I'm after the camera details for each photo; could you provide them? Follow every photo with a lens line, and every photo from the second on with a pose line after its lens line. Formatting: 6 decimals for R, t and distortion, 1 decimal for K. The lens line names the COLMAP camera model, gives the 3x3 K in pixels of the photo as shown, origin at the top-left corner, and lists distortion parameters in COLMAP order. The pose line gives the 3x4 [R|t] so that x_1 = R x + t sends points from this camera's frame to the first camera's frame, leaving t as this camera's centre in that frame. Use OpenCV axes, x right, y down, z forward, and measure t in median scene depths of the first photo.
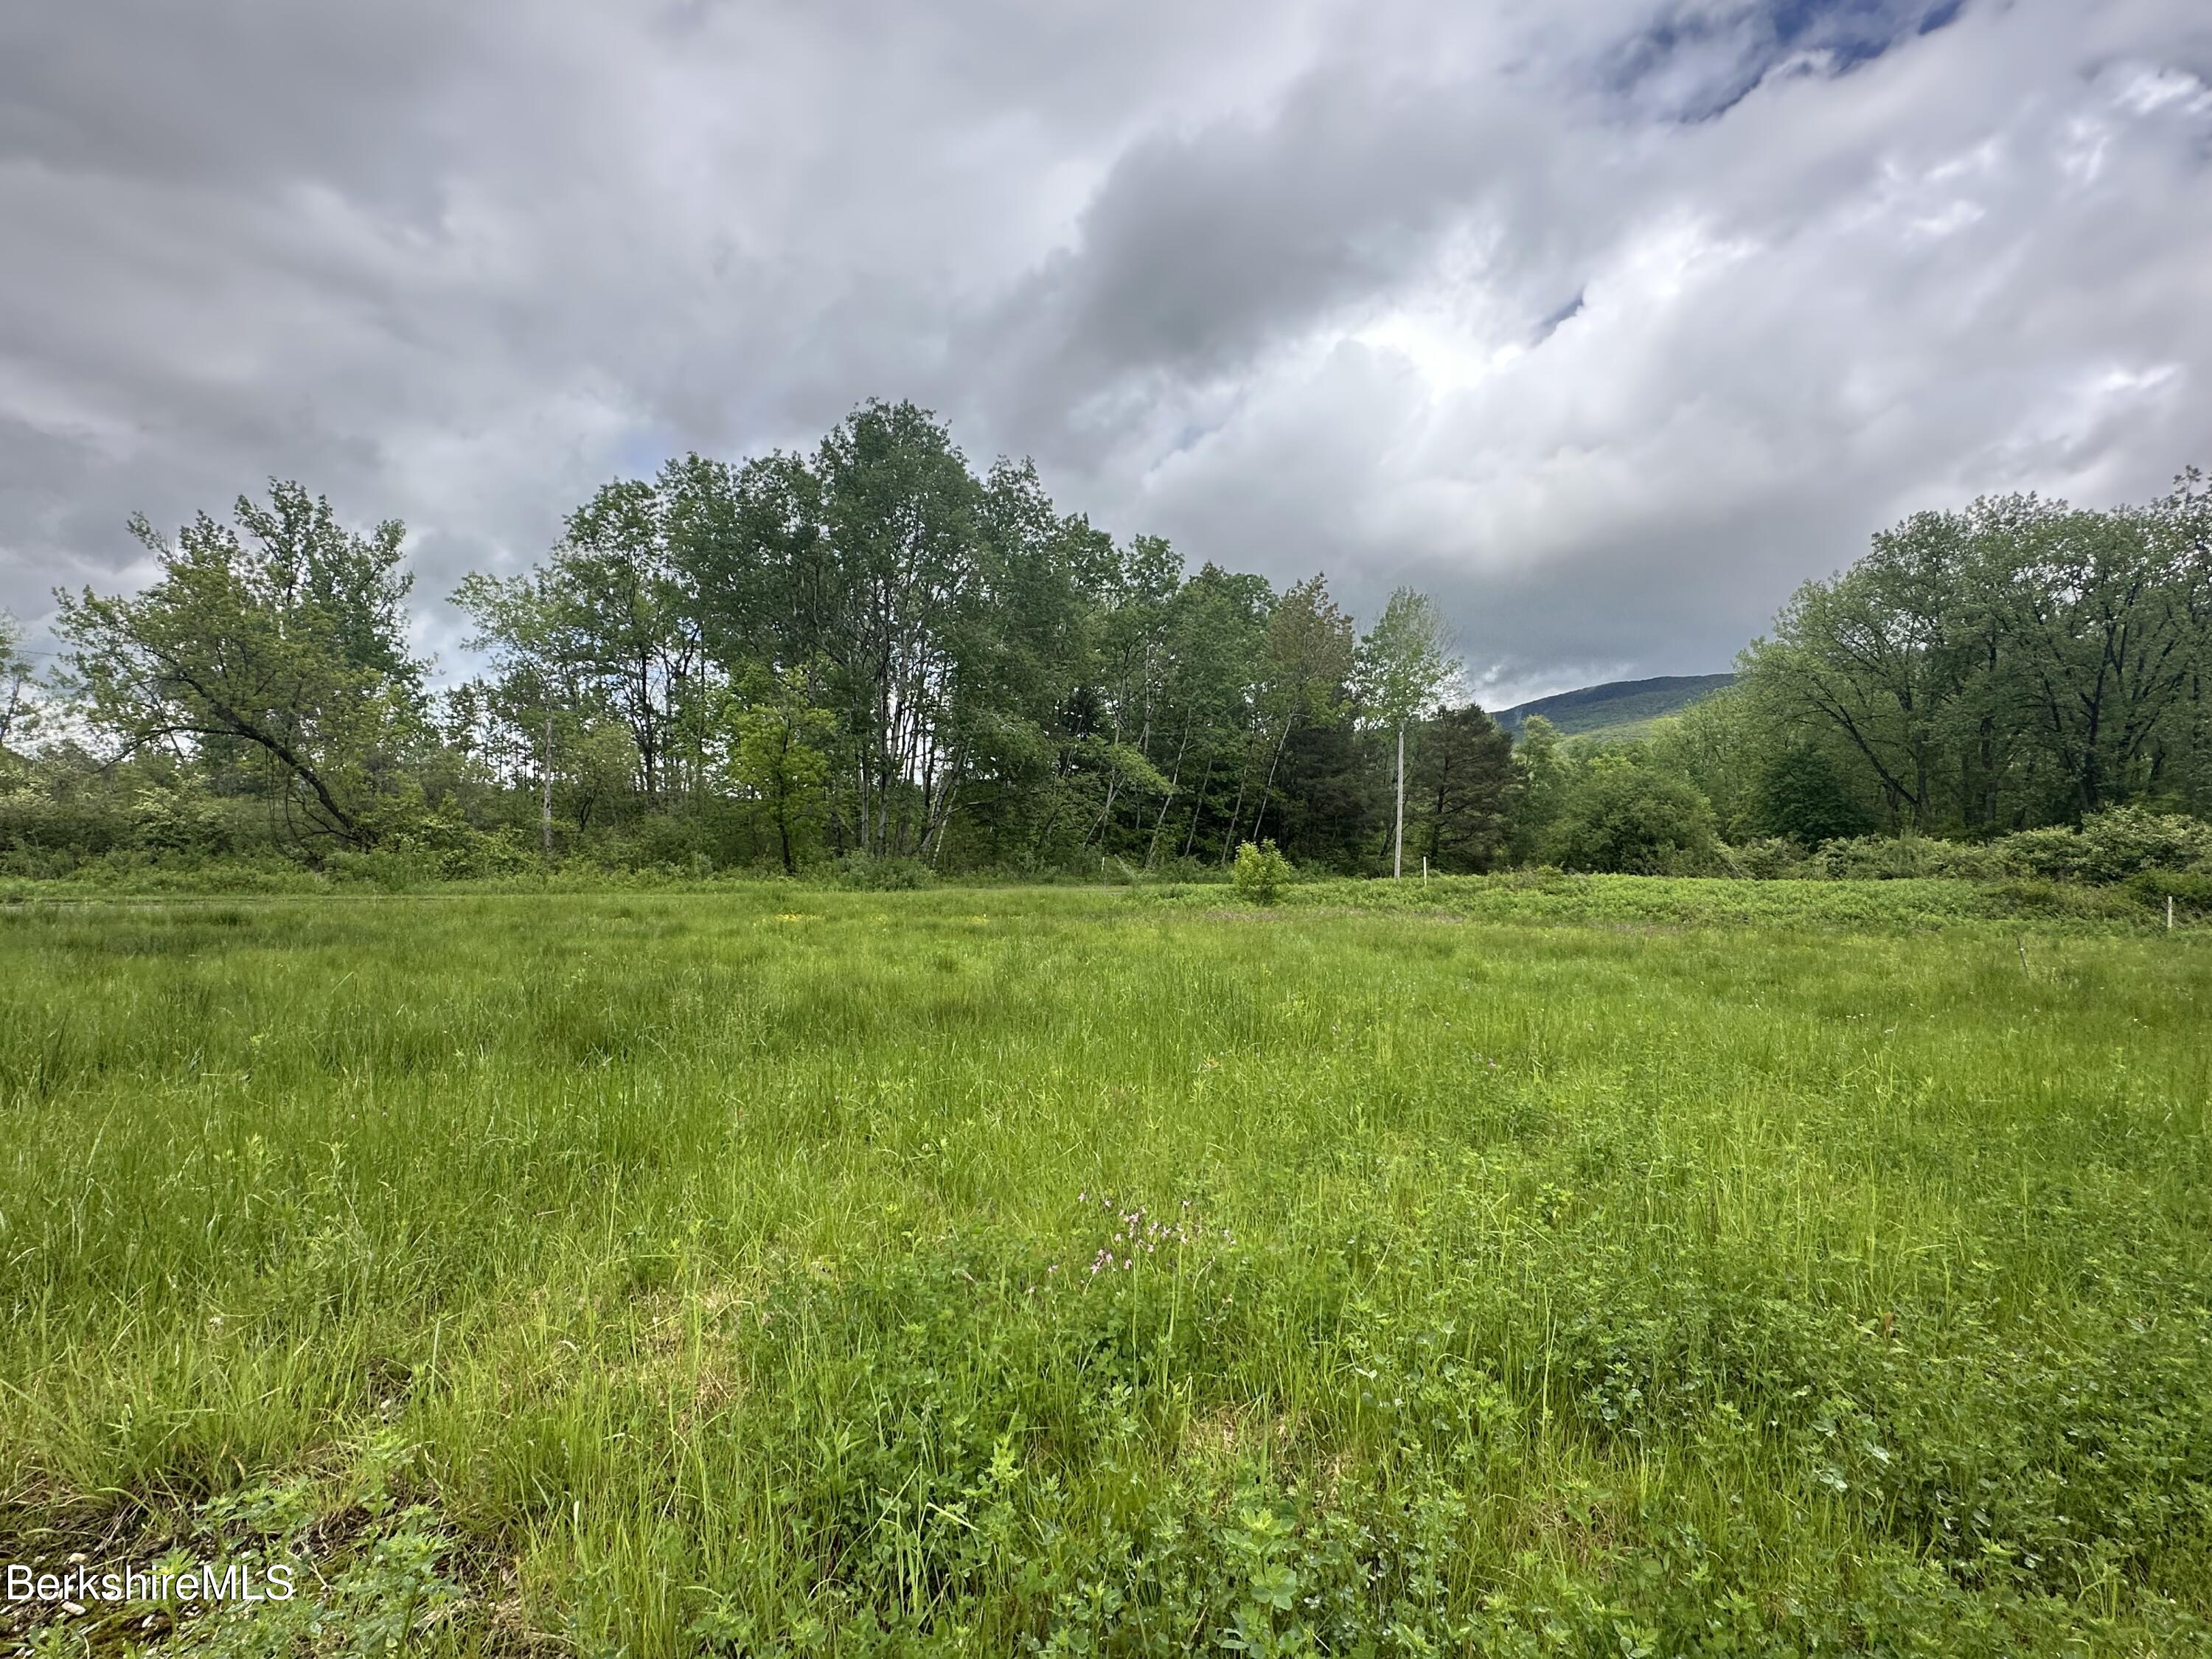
lens RADIAL K [[1047.5, 0, 1095.8], [0, 1047.5, 842.2], [0, 0, 1]] dist [-0.008093, -0.000348]
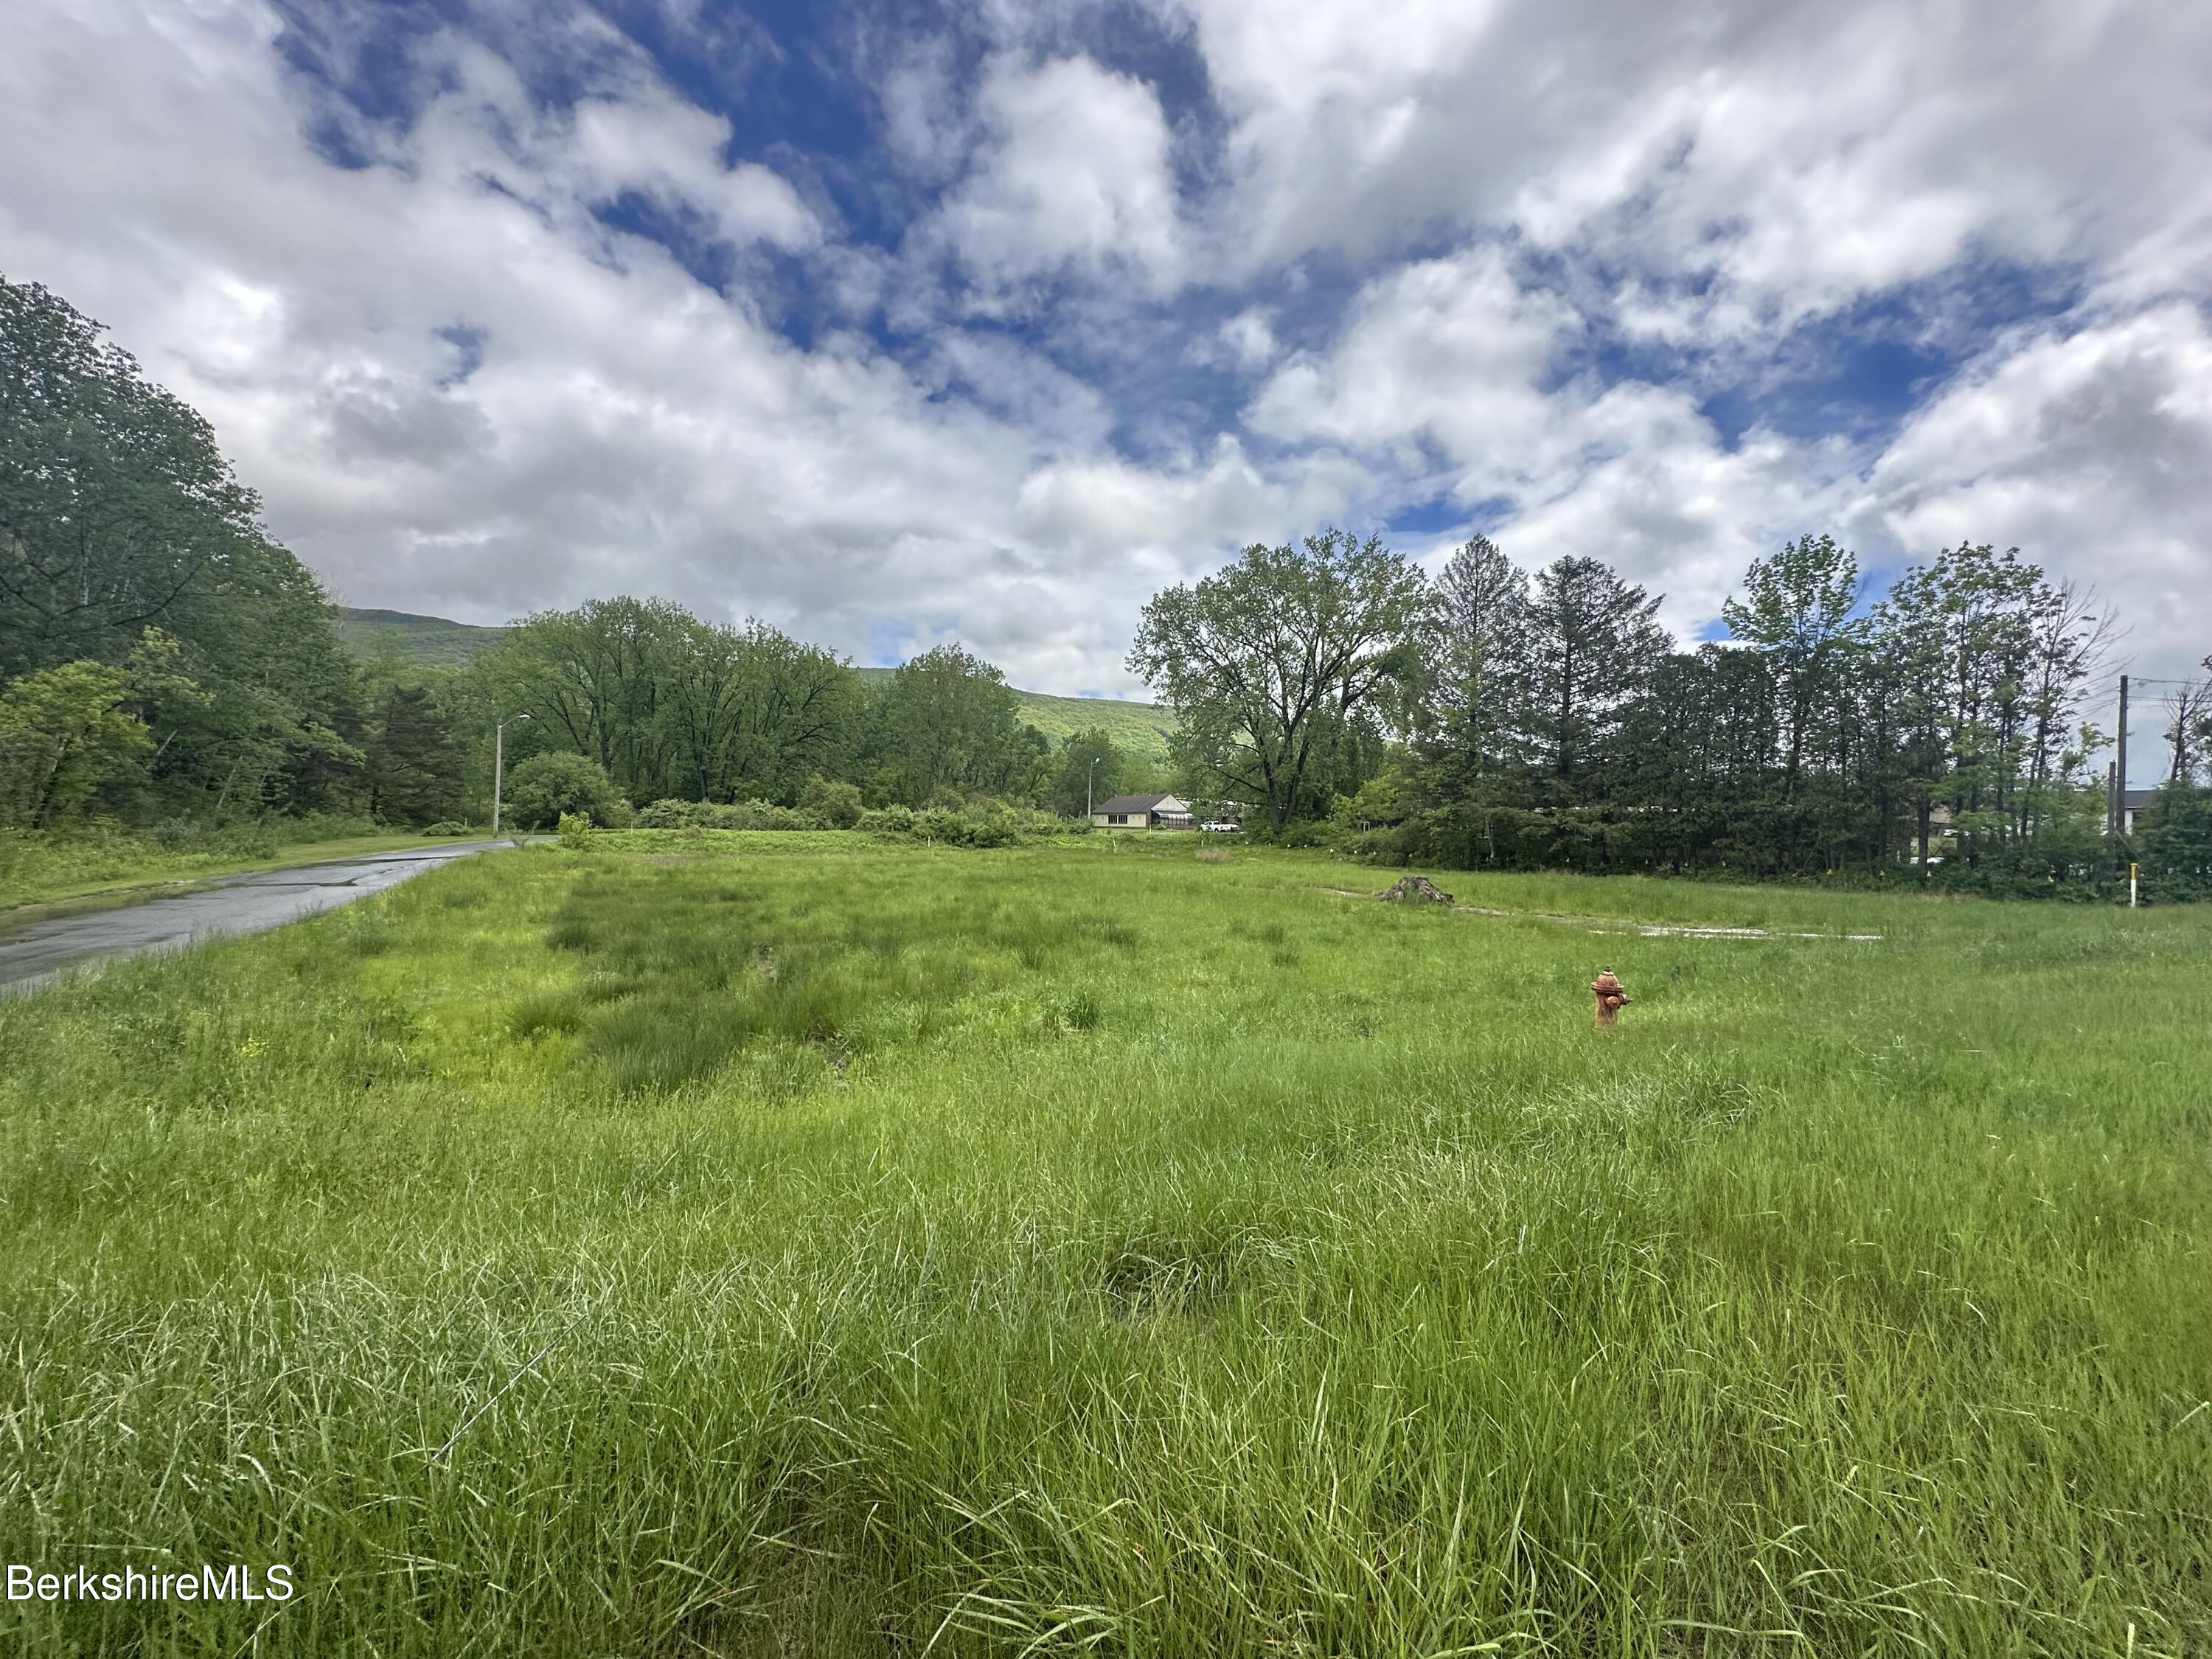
lens RADIAL K [[881.4, 0, 1106.0], [0, 881.4, 829.5], [0, 0, 1]] dist [-0.002492, 0.000490]
pose [[0.161395, -0.019573, 0.986696, -0.689762], [-0.041600, 0.998780, 0.026618, -0.027012], [-0.986013, -0.045342, 0.160384, 0.032972]]
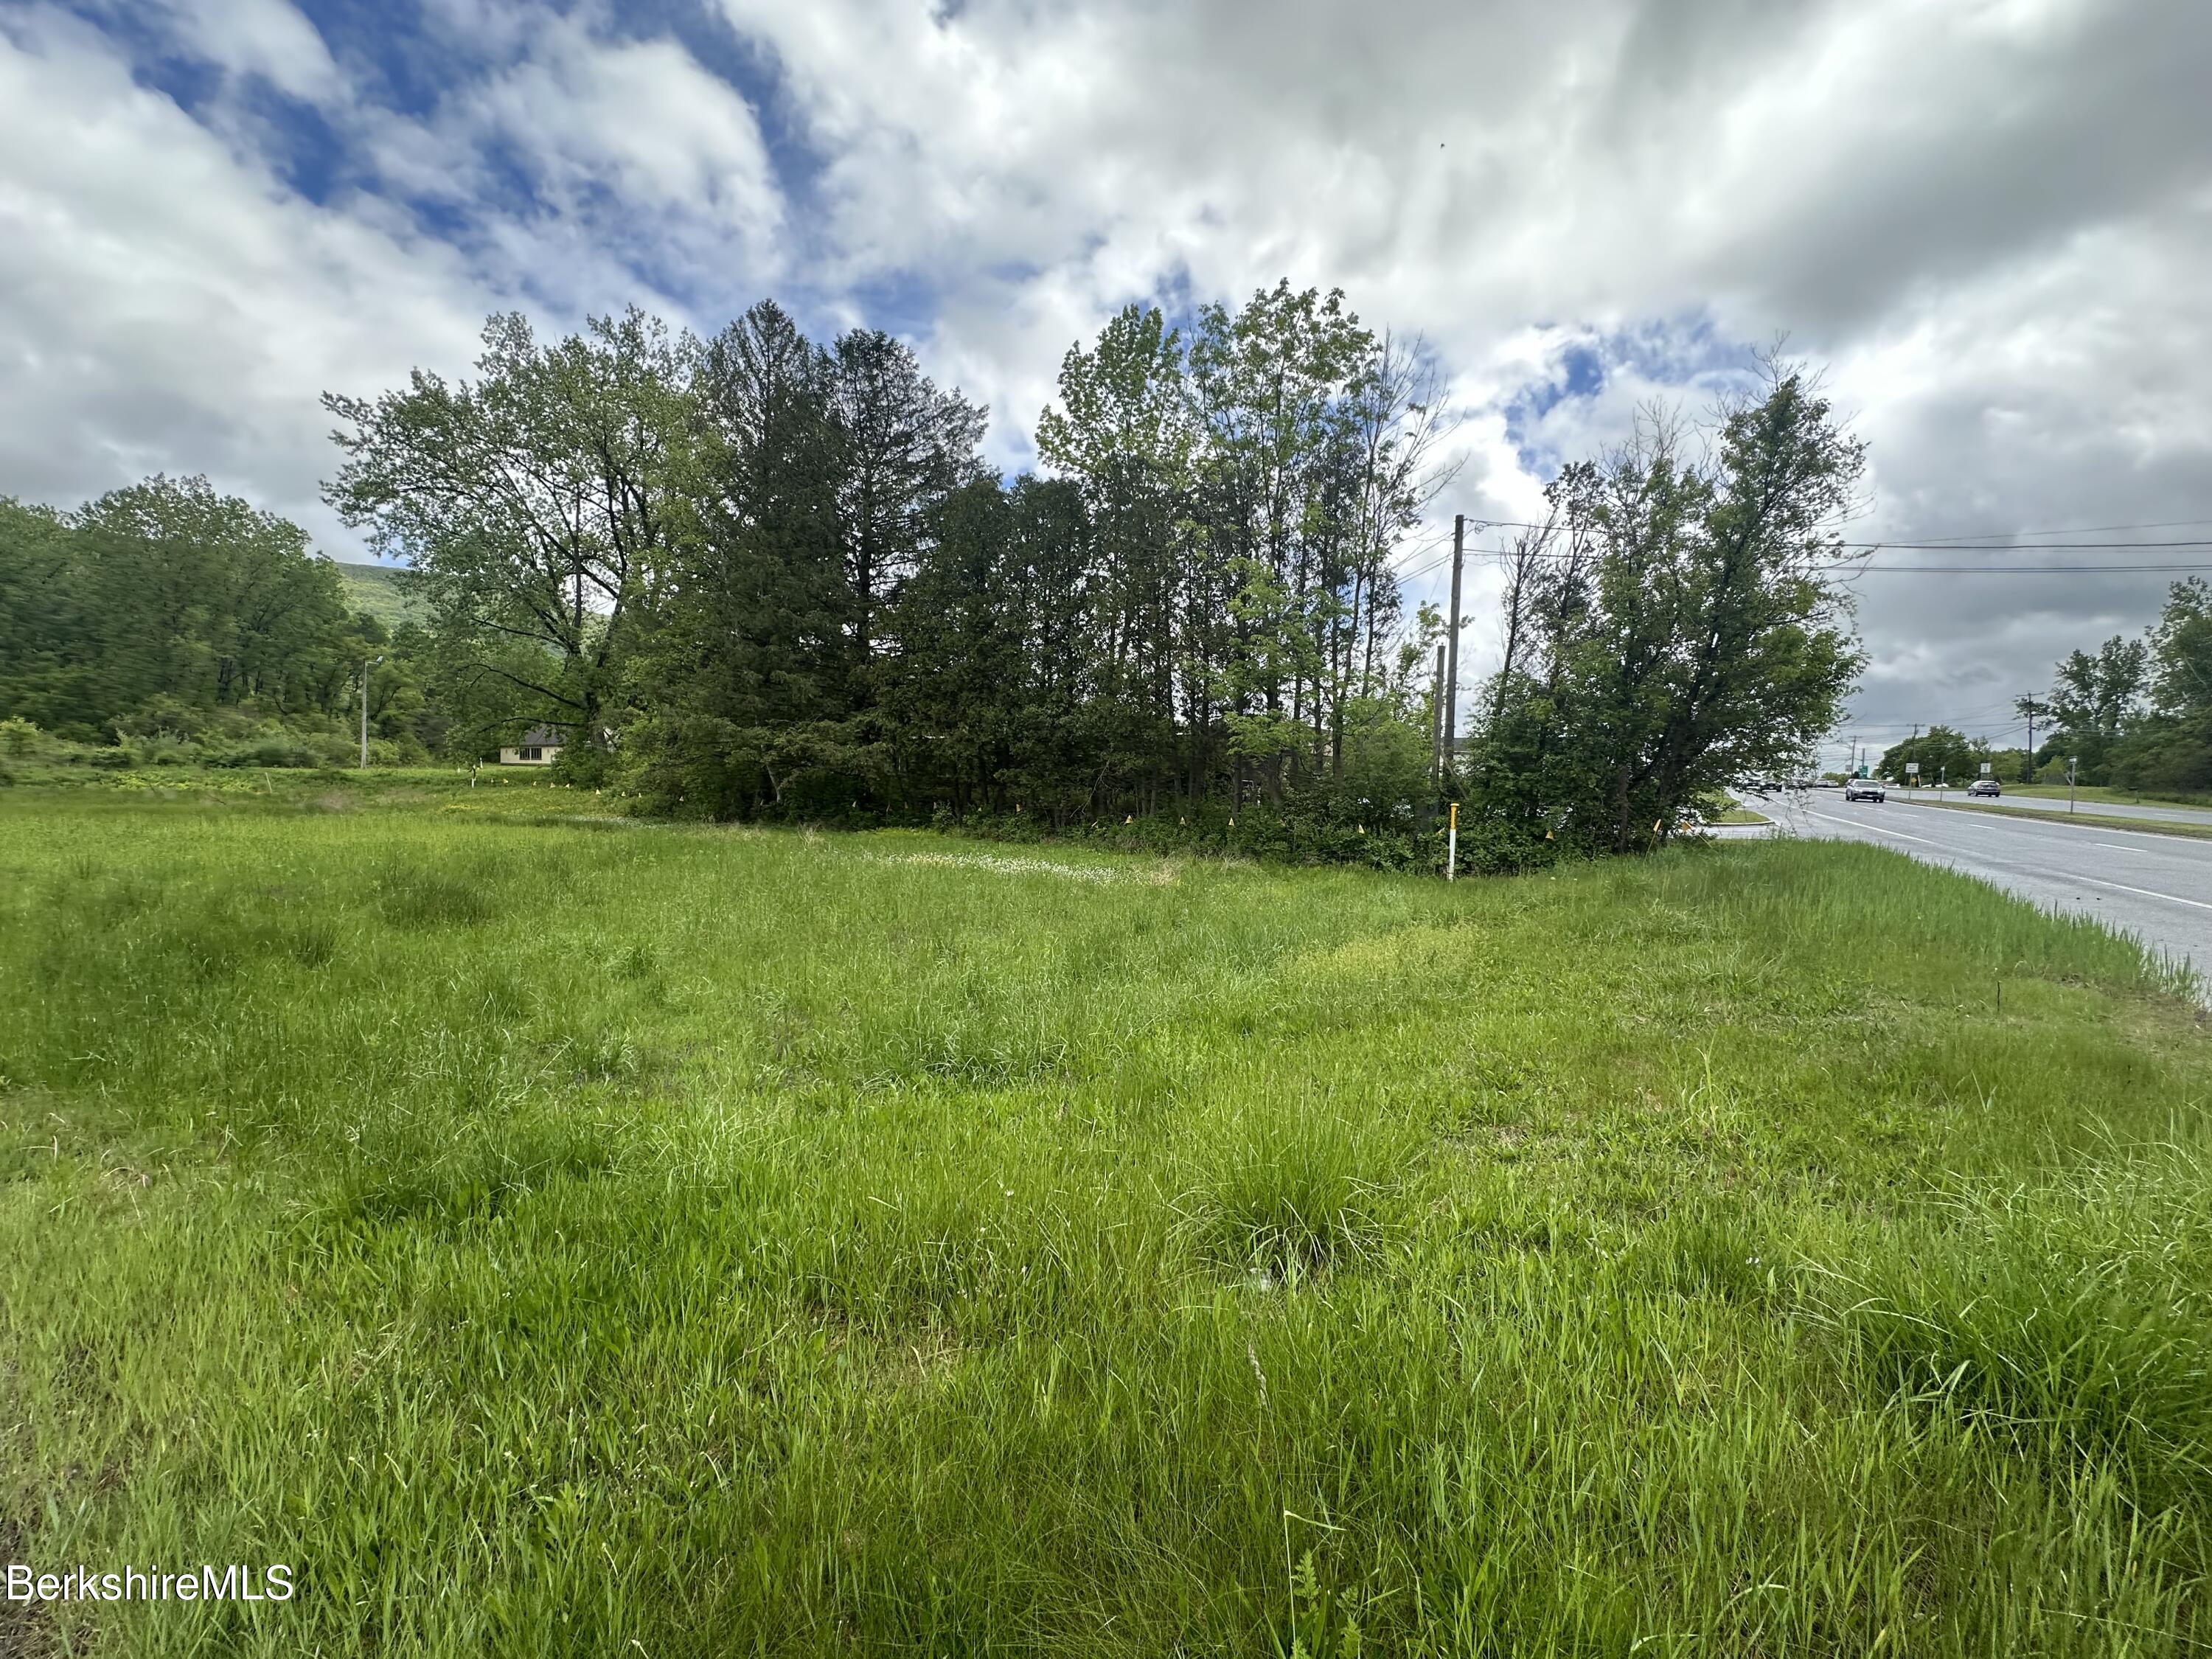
lens RADIAL K [[881.4, 0, 1106.0], [0, 881.4, 829.5], [0, 0, 1]] dist [-0.002492, 0.000490]
pose [[-0.246866, -0.082179, 0.965559, -0.321429], [-0.051845, 0.996091, 0.071522, -0.024986], [-0.967662, -0.032403, -0.250161, -0.331270]]
